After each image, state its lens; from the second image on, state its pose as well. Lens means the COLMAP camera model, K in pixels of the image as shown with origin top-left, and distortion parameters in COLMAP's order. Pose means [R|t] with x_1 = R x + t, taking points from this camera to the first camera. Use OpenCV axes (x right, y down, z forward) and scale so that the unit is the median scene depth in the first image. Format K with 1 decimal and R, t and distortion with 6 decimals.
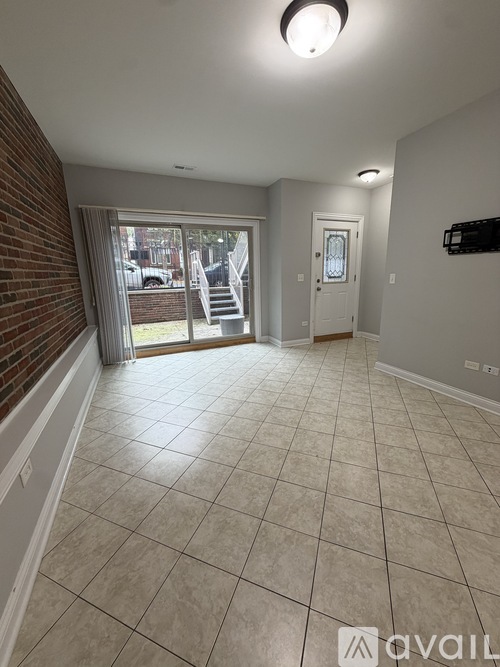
lens RADIAL K [[265.6, 0, 251.4], [0, 265.6, 333.1], [0, 0, 1]] dist [0.001730, -0.000236]
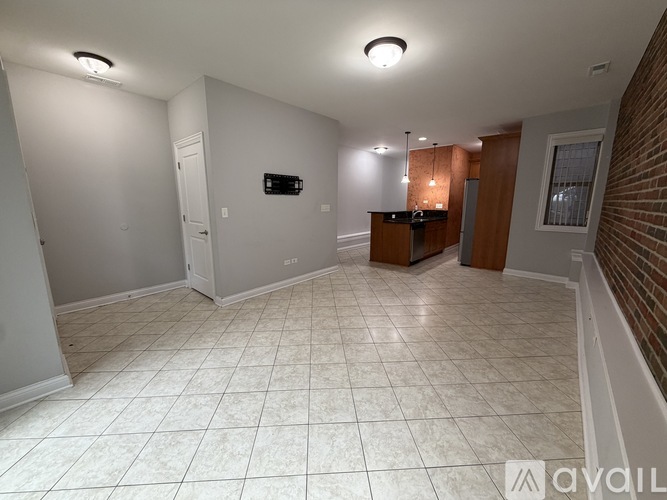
lens RADIAL K [[265.6, 0, 332.7], [0, 265.6, 247.7], [0, 0, 1]] dist [0.001730, -0.000236]
pose [[-0.423512, -0.139997, 0.895007, -0.671834], [0.207385, 0.946765, 0.246227, -0.280737], [-0.881833, 0.289891, -0.371933, 1.215967]]
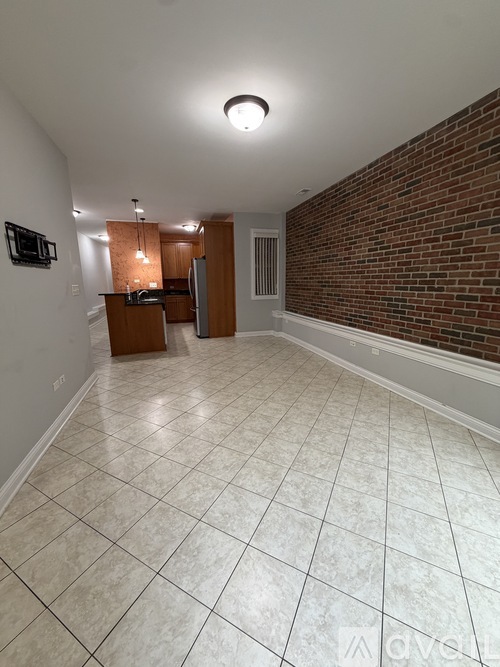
lens RADIAL K [[265.6, 0, 250.6], [0, 265.6, 331.3], [0, 0, 1]] dist [0.001730, -0.000236]
pose [[-0.992931, 0.012354, 0.118052, 0.029886], [0.058844, 0.914980, 0.399184, -0.353669], [-0.103084, 0.403309, -0.909239, 1.554025]]
